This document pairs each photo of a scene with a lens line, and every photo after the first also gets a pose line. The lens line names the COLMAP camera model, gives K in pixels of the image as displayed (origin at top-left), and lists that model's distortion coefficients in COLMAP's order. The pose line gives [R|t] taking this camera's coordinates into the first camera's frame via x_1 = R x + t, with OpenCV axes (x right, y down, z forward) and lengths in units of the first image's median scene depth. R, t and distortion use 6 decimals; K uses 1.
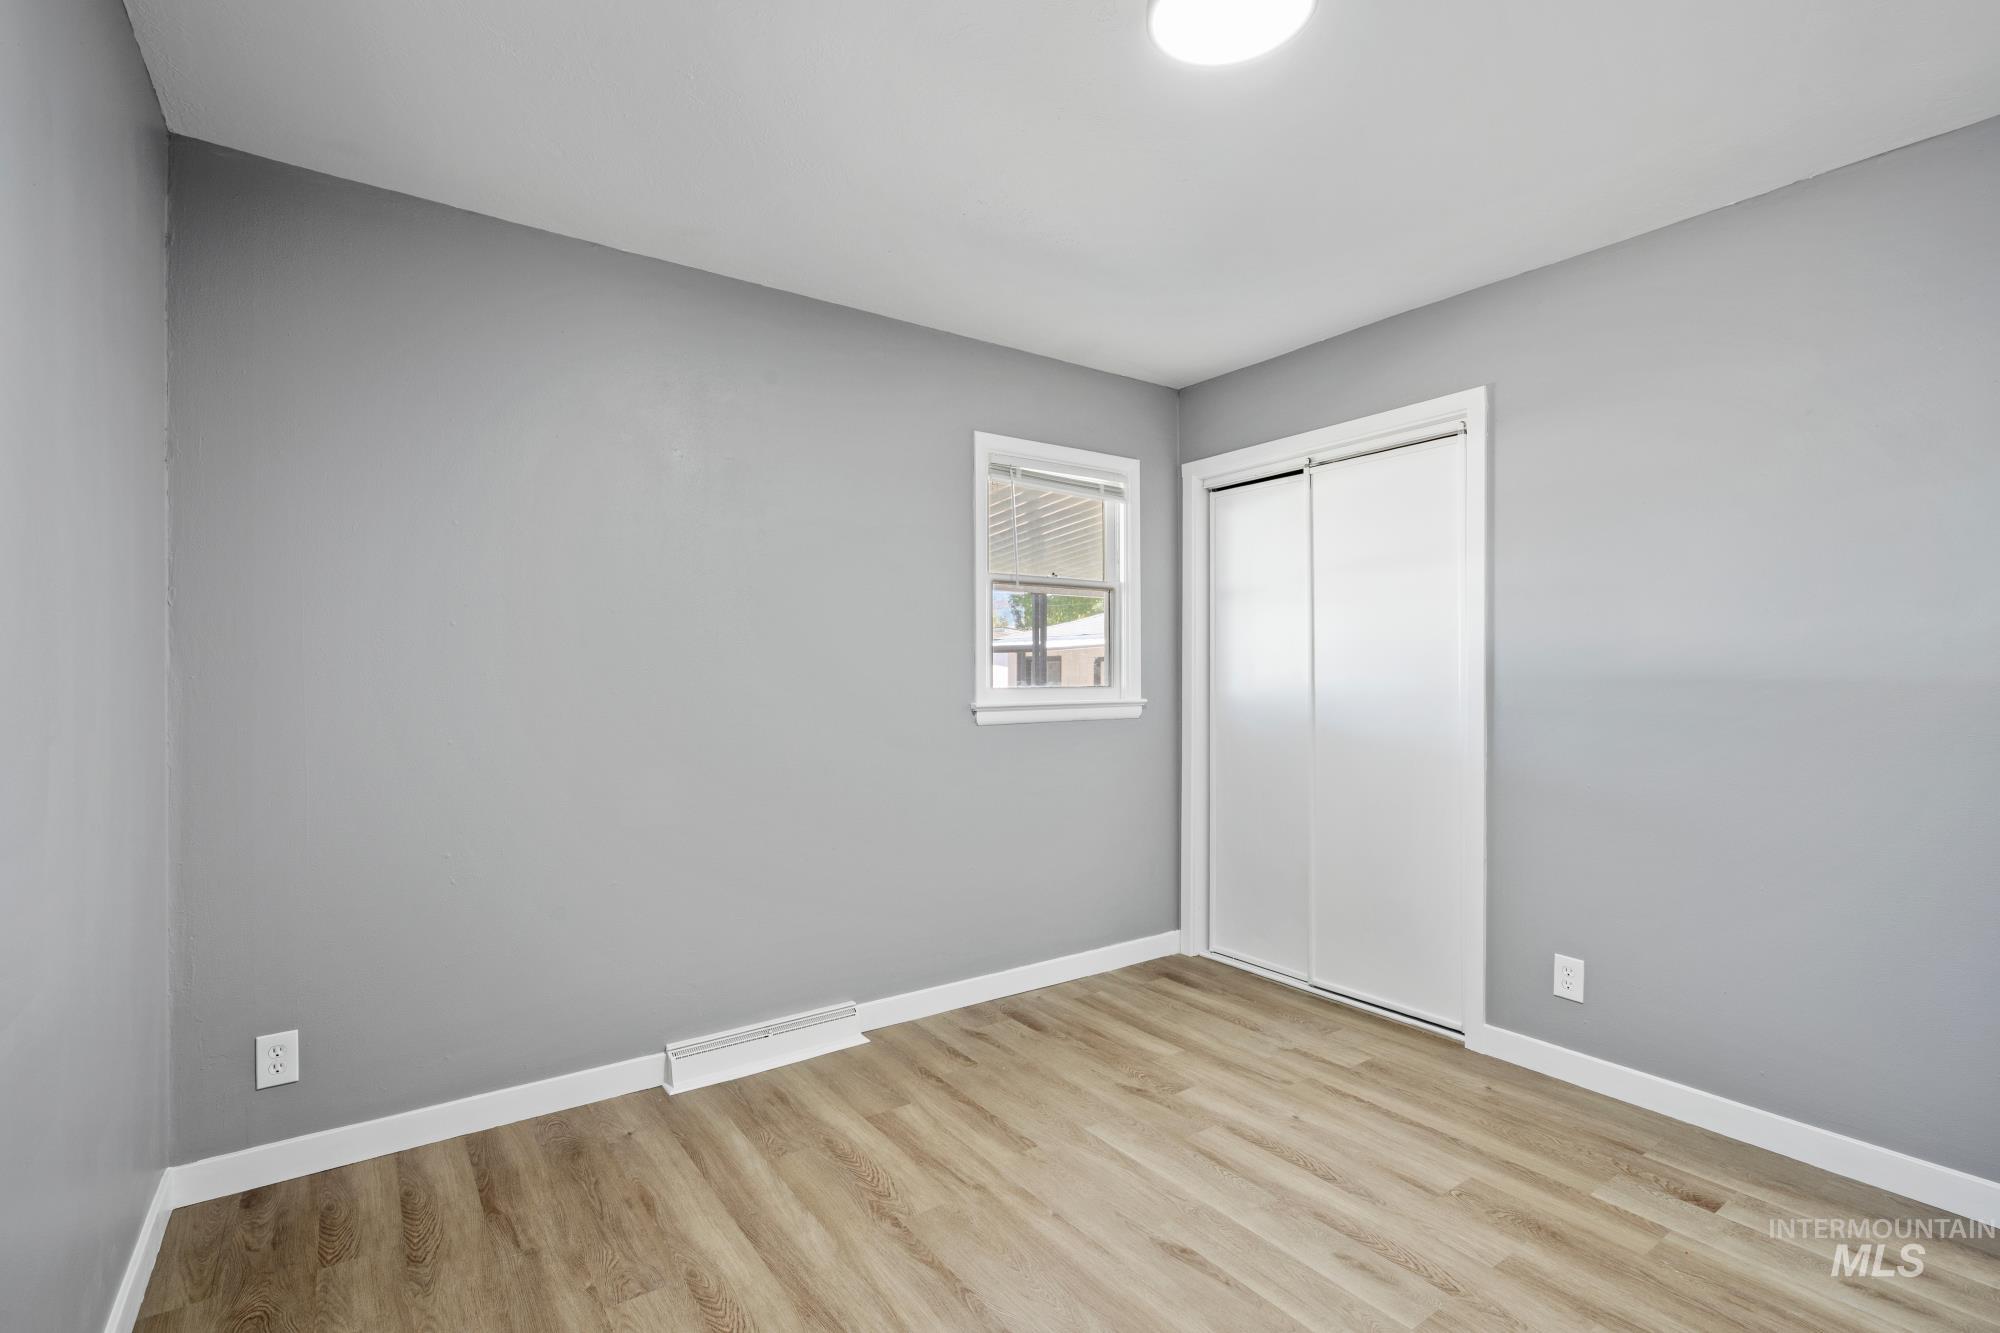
lens RADIAL K [[903.5, 0, 1003.2], [0, 903.5, 671.1], [0, 0, 1]] dist [-0.007250, 0.003029]
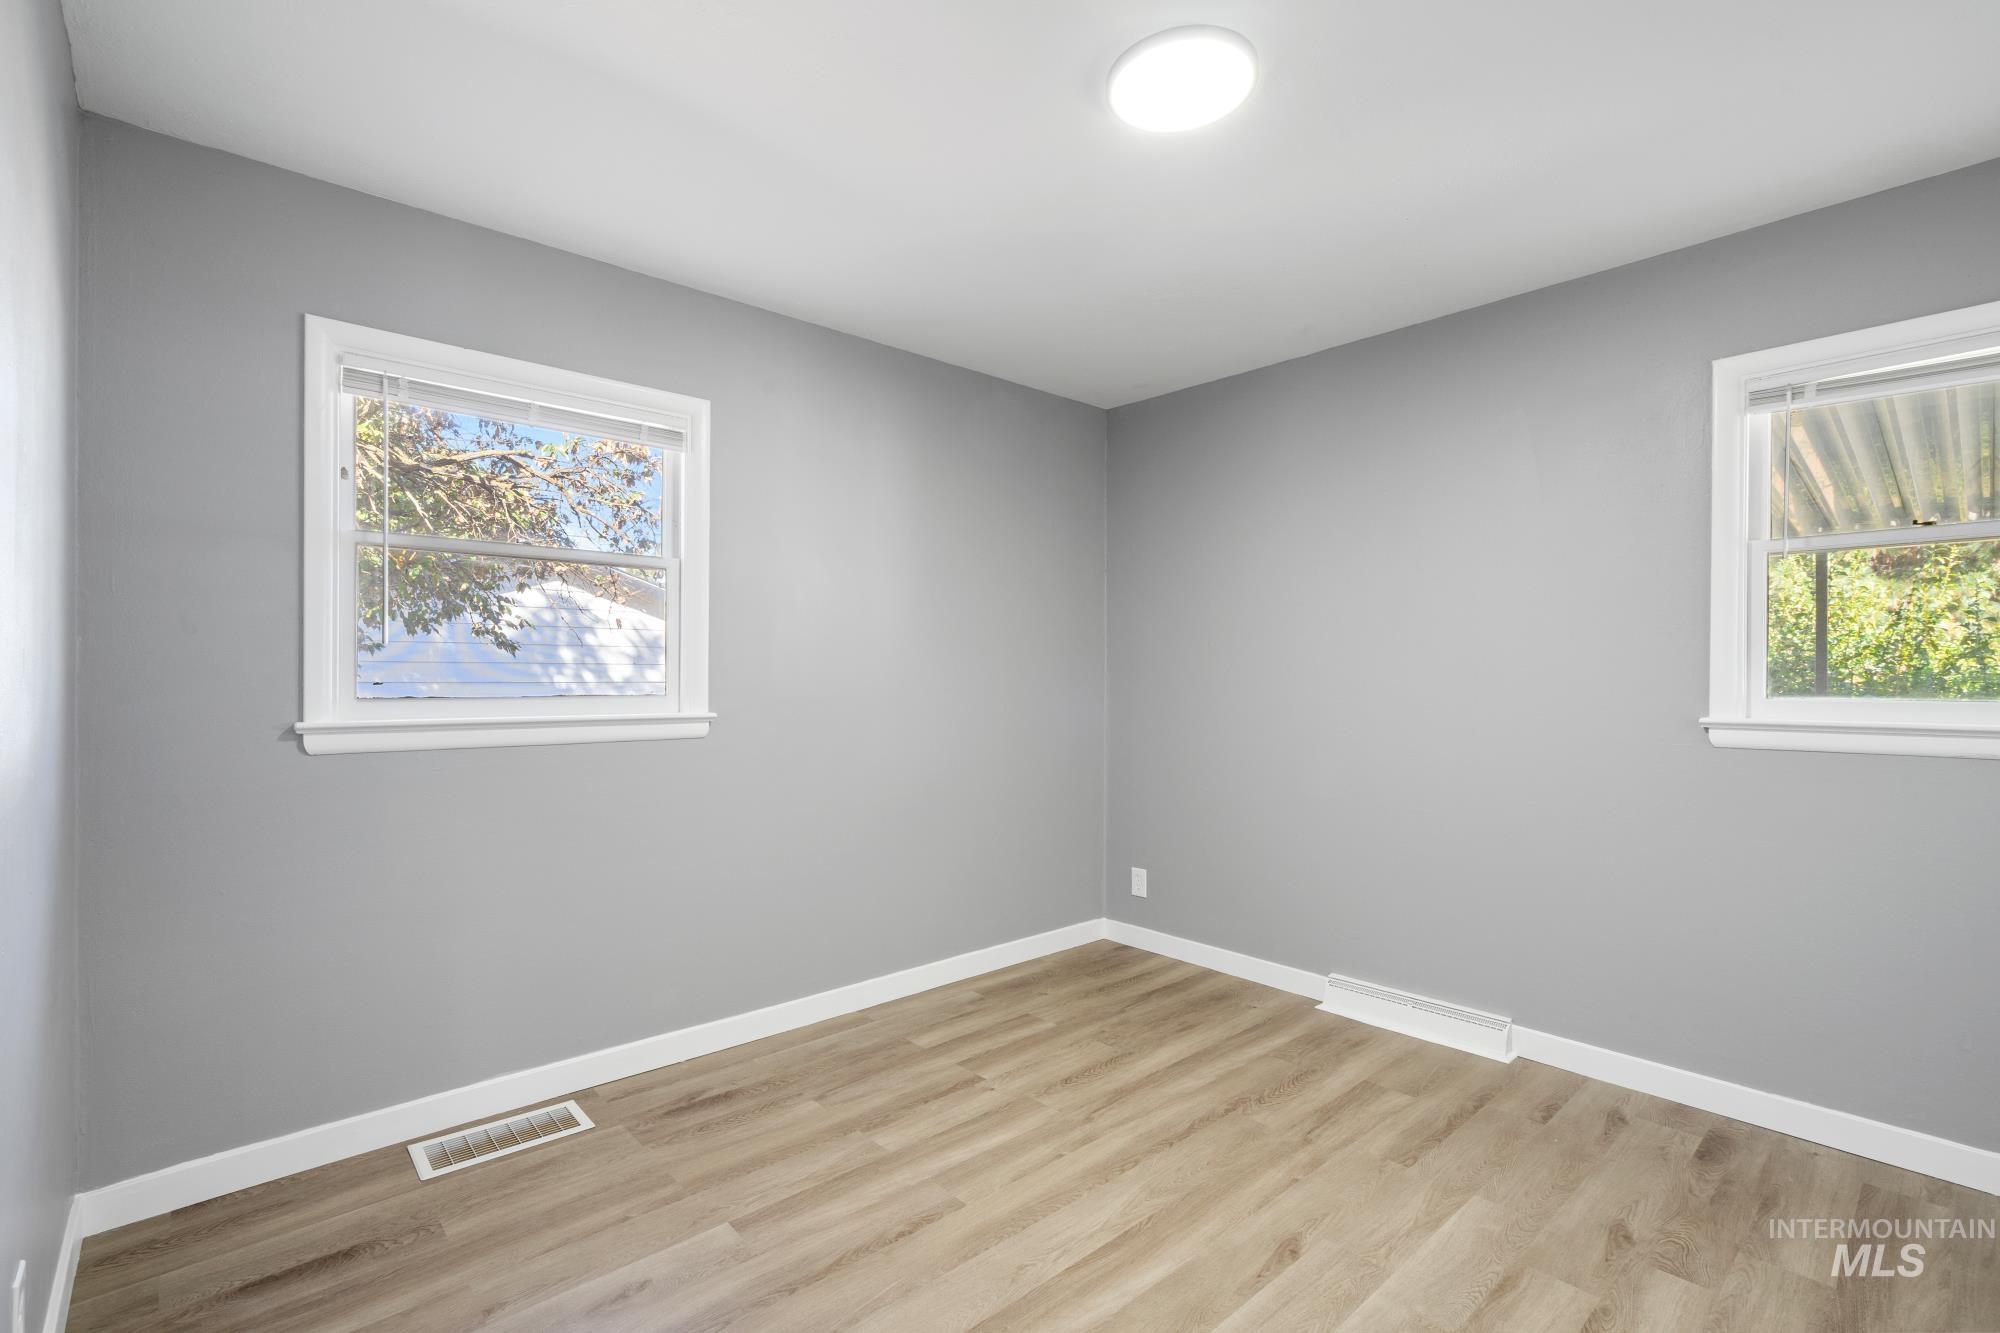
lens RADIAL K [[903.5, 0, 1003.9], [0, 903.5, 675.4], [0, 0, 1]] dist [-0.007250, 0.003029]
pose [[0.118415, -0.003871, -0.992957, 0.927366], [-0.004167, 0.999982, -0.004395, 0.008156], [0.992955, 0.004659, 0.118397, 0.448992]]
